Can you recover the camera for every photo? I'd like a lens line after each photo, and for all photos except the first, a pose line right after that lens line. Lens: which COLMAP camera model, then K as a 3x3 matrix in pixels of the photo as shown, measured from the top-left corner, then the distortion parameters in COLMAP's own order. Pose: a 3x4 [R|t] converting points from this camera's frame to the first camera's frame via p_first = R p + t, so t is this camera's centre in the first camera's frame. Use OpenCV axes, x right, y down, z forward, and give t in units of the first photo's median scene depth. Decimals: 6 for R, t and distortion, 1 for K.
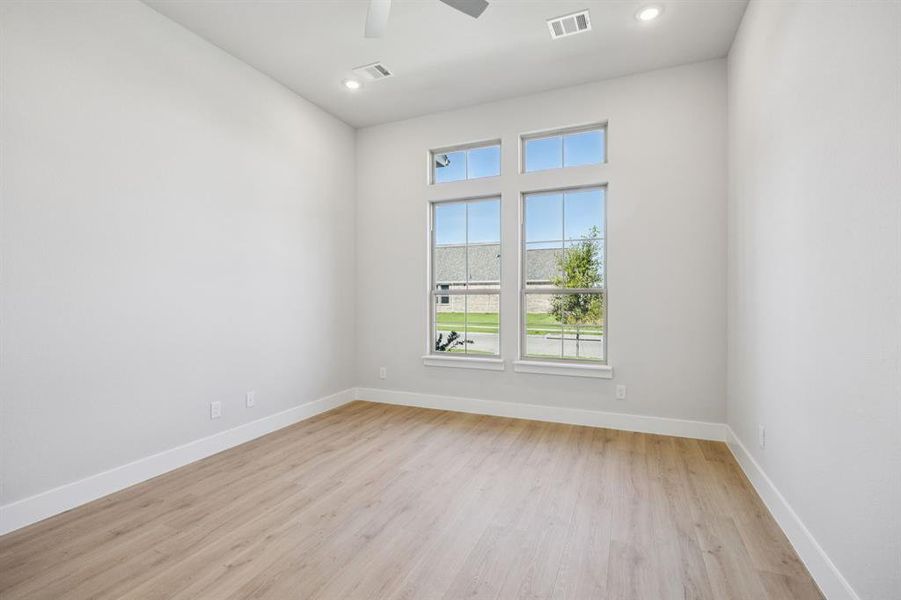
lens RADIAL K [[416.3, 0, 452.4], [0, 416.3, 298.1], [0, 0, 1]] dist [-0.010655, 0.002285]
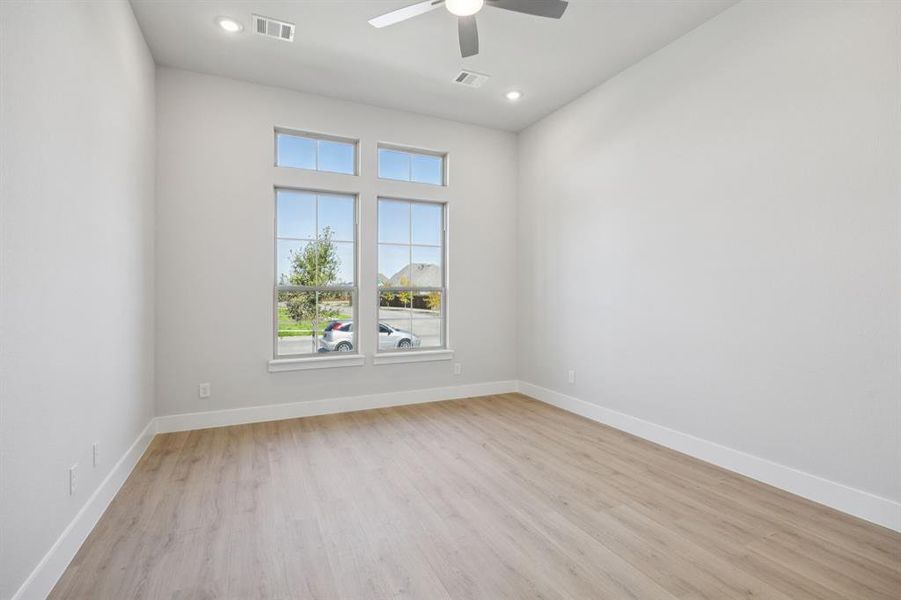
lens RADIAL K [[416.3, 0, 455.0], [0, 416.3, 293.5], [0, 0, 1]] dist [-0.010655, 0.002285]
pose [[0.656910, 0.008601, 0.753920, -0.554990], [0.003727, 0.999886, -0.014655, 0.014360], [-0.753959, 0.012437, 0.656803, 0.165765]]
